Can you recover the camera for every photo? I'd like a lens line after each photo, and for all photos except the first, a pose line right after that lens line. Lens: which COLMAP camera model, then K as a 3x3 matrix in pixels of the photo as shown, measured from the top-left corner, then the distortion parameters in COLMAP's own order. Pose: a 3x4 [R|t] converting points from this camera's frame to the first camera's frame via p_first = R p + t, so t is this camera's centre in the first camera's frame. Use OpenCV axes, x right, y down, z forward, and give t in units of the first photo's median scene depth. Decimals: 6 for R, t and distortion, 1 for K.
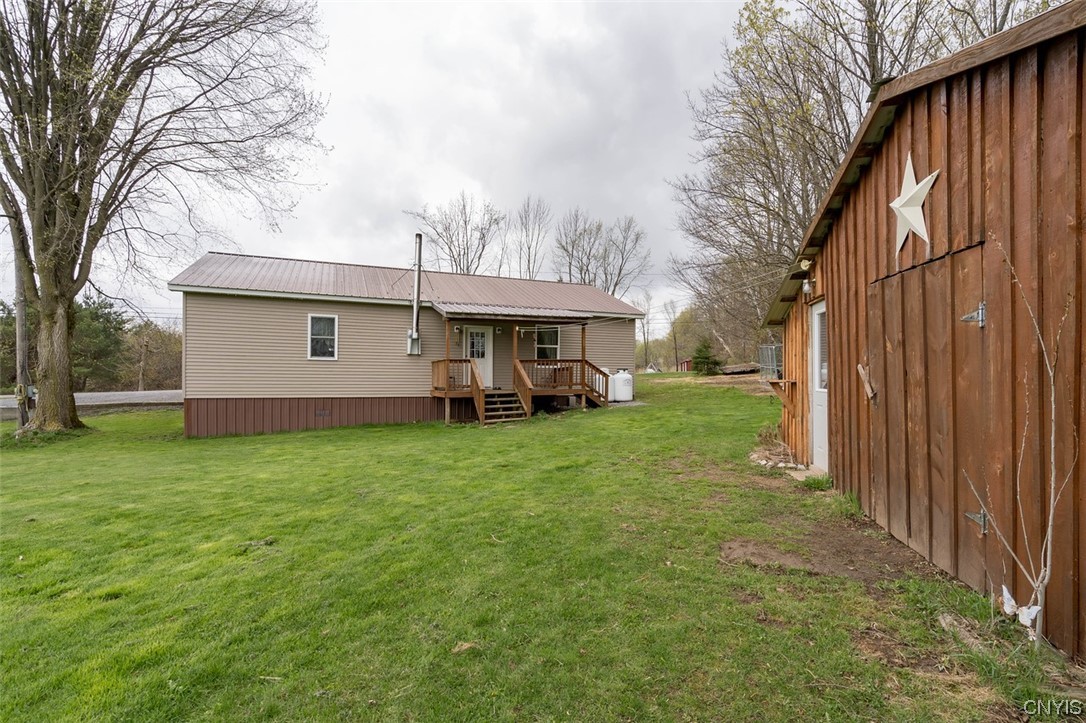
lens RADIAL K [[516.6, 0, 553.7], [0, 516.6, 378.3], [0, 0, 1]] dist [0.000850, 0.000638]
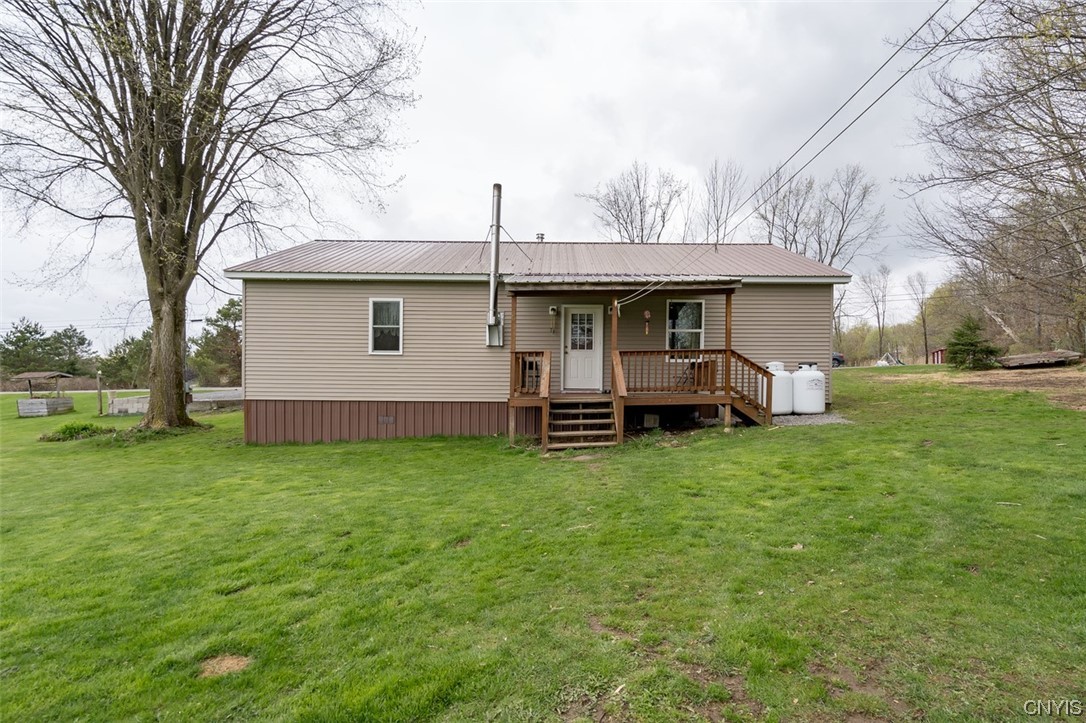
lens RADIAL K [[516.6, 0, 553.7], [0, 516.6, 378.3], [0, 0, 1]] dist [0.000850, 0.000638]
pose [[0.923031, 0.005915, -0.384681, 0.097567], [-0.000434, 0.999897, 0.014335, -0.008905], [0.384726, -0.013065, 0.922938, 0.315974]]
